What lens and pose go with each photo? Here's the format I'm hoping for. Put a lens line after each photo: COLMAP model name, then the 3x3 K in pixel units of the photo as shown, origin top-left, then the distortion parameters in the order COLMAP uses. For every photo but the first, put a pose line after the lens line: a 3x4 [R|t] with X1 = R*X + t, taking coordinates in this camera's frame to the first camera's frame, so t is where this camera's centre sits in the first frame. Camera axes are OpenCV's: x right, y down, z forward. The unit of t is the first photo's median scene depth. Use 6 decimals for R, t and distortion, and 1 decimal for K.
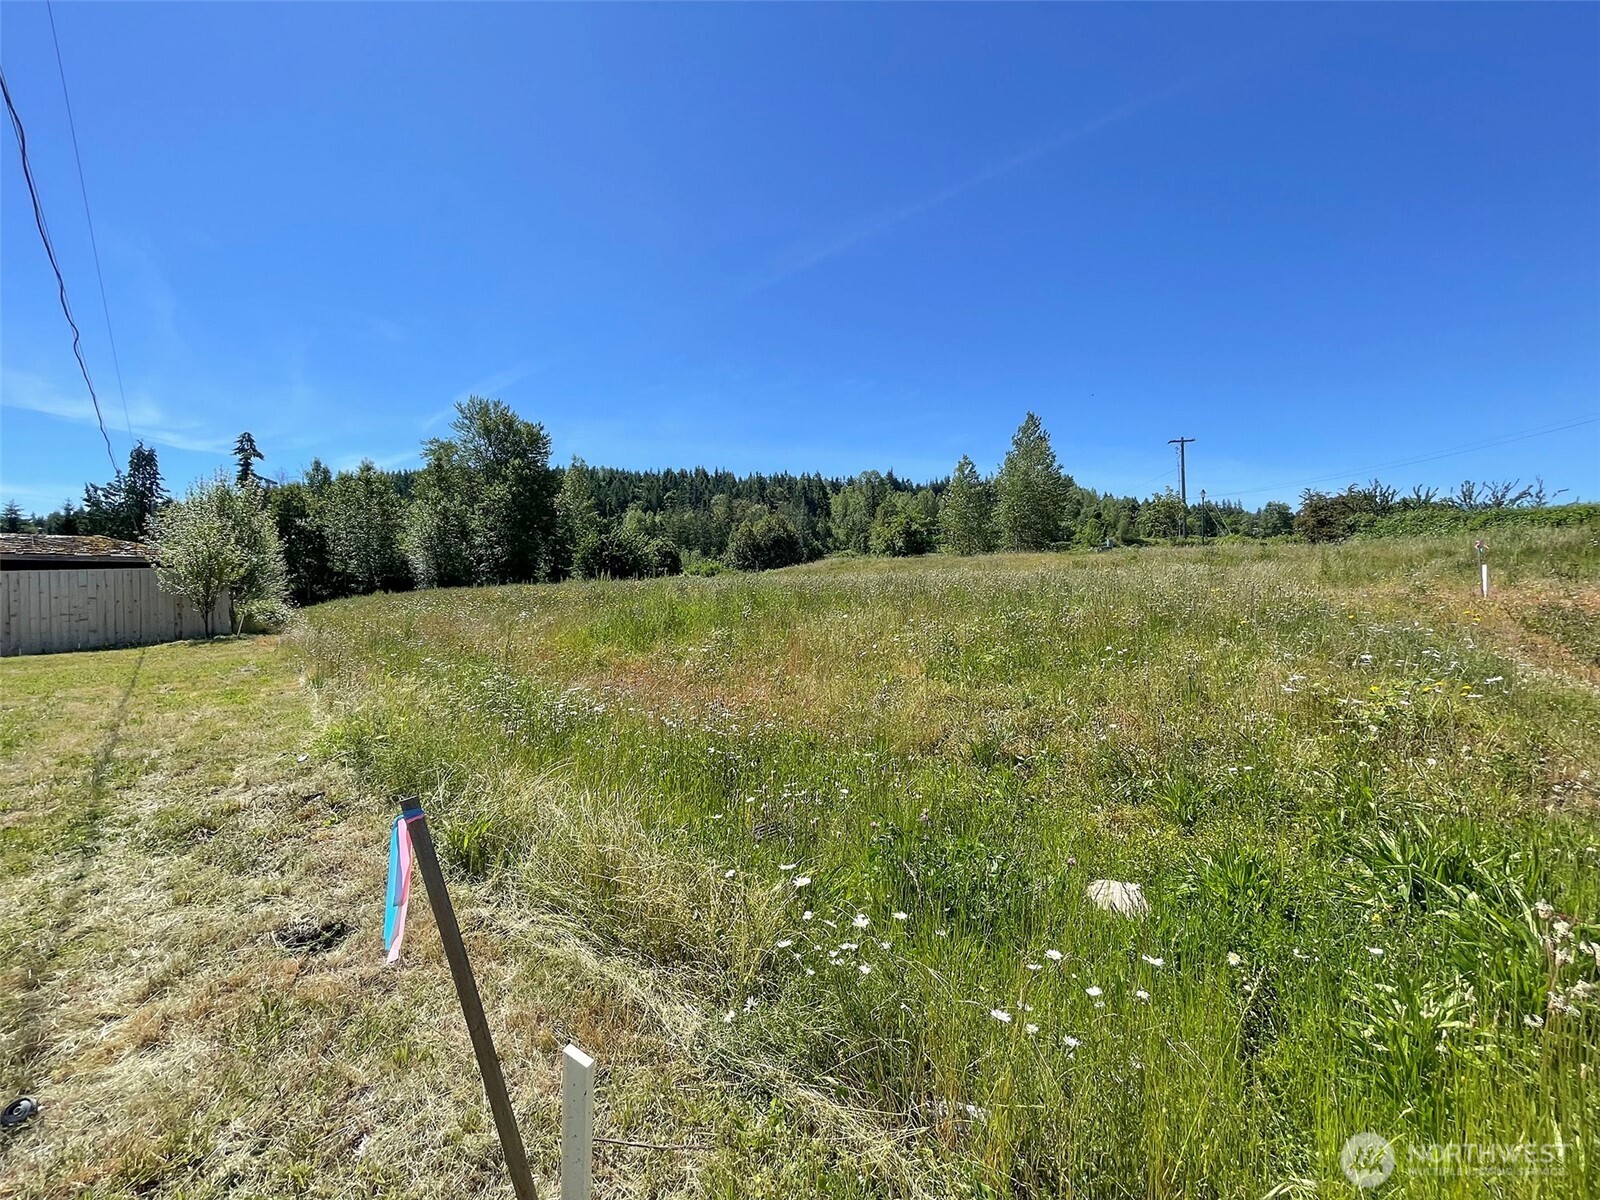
lens RADIAL K [[648.2, 0, 800.0], [0, 648.2, 600.0], [0, 0, 1]] dist [-0.001906, -0.000048]
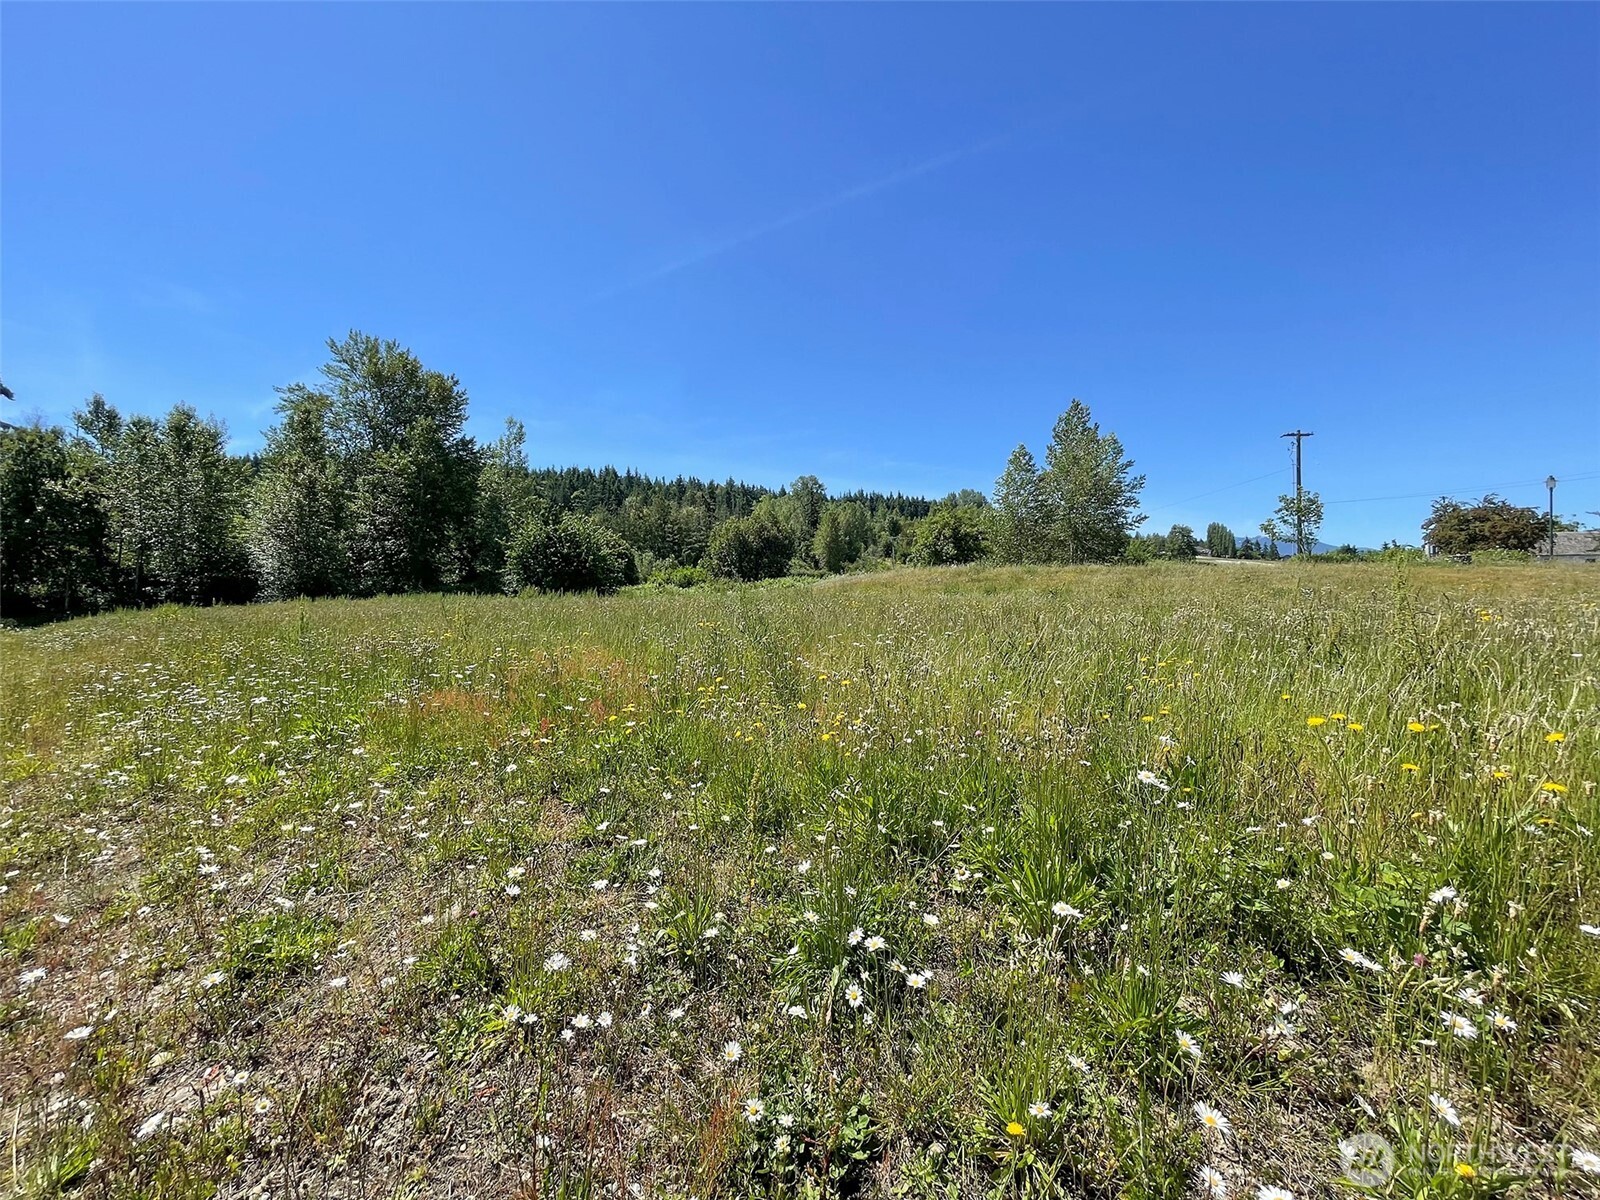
lens RADIAL K [[648.2, 0, 800.0], [0, 648.2, 600.0], [0, 0, 1]] dist [-0.001906, -0.000048]
pose [[0.987548, 0.016426, 0.156457, -0.136525], [-0.013740, 0.999739, -0.018231, -0.008482], [-0.156715, 0.015854, 0.987517, 0.234770]]
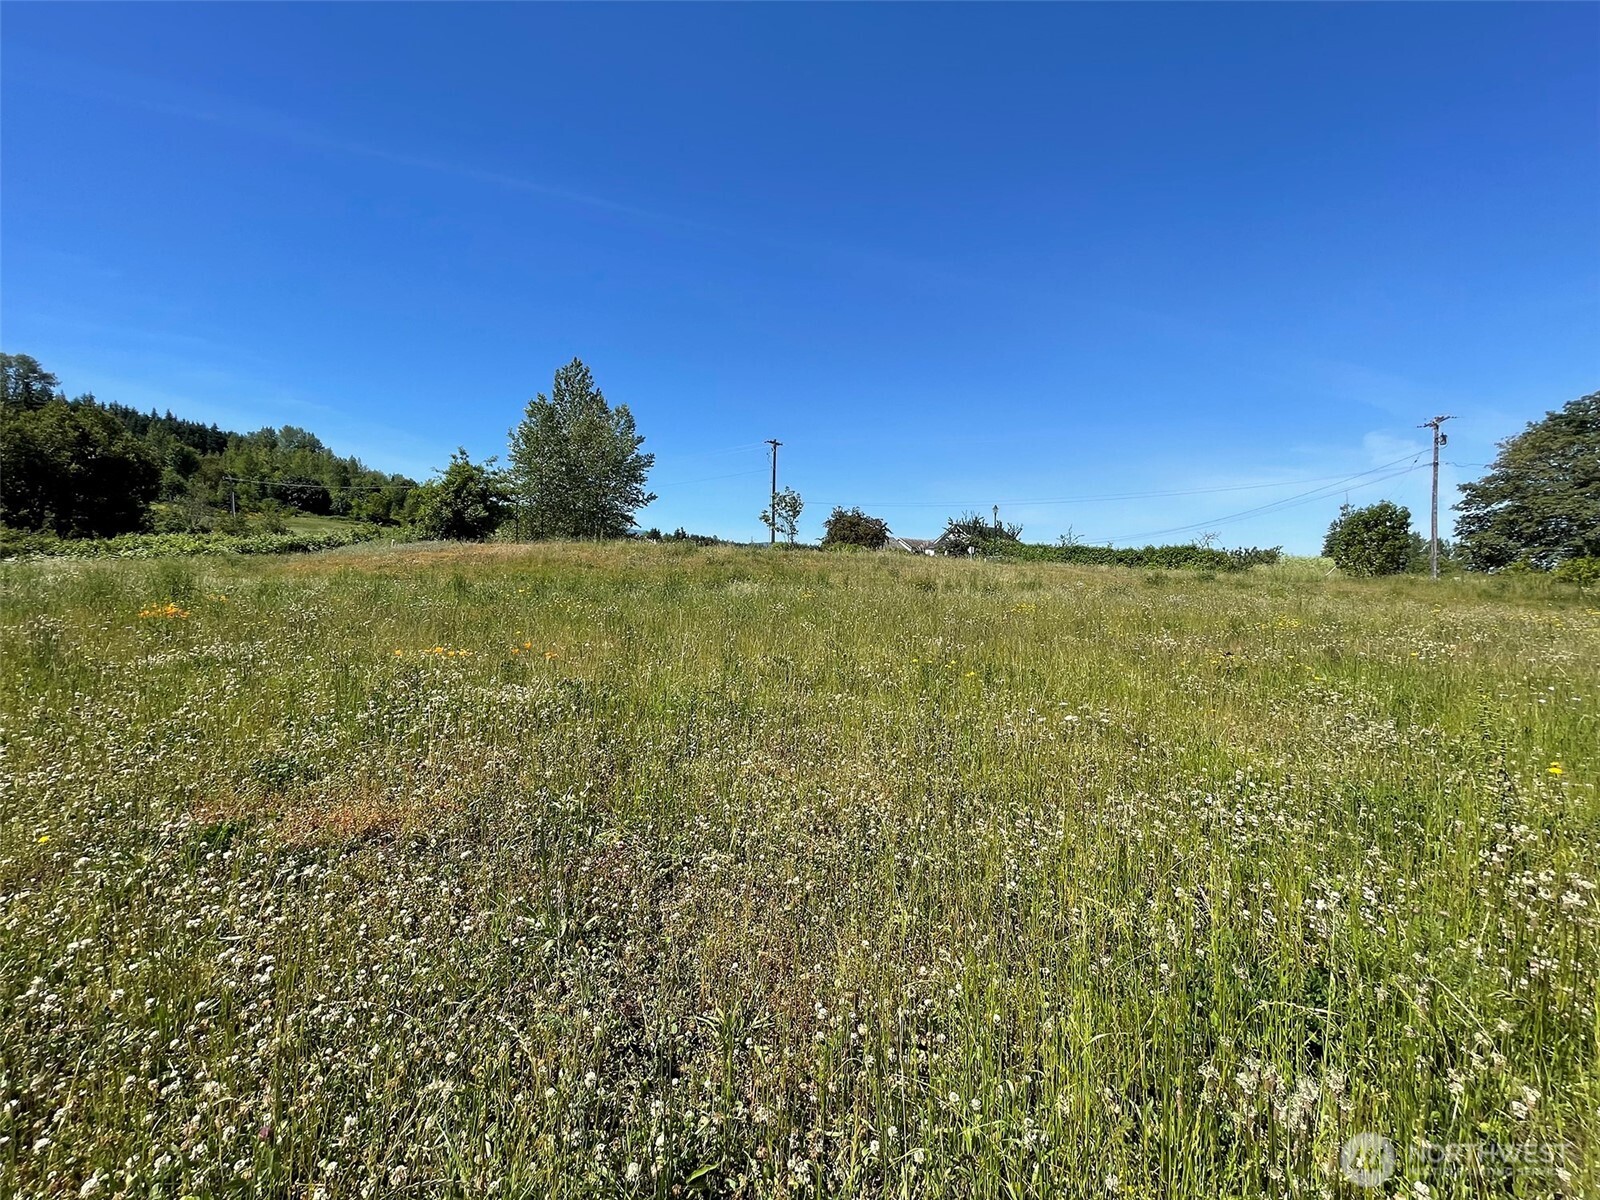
lens RADIAL K [[648.2, 0, 800.0], [0, 648.2, 600.0], [0, 0, 1]] dist [-0.001906, -0.000048]
pose [[0.402119, -0.016651, 0.915436, -0.264925], [-0.001909, 0.999817, 0.019024, -0.016261], [-0.915586, -0.009397, 0.402013, 0.457498]]
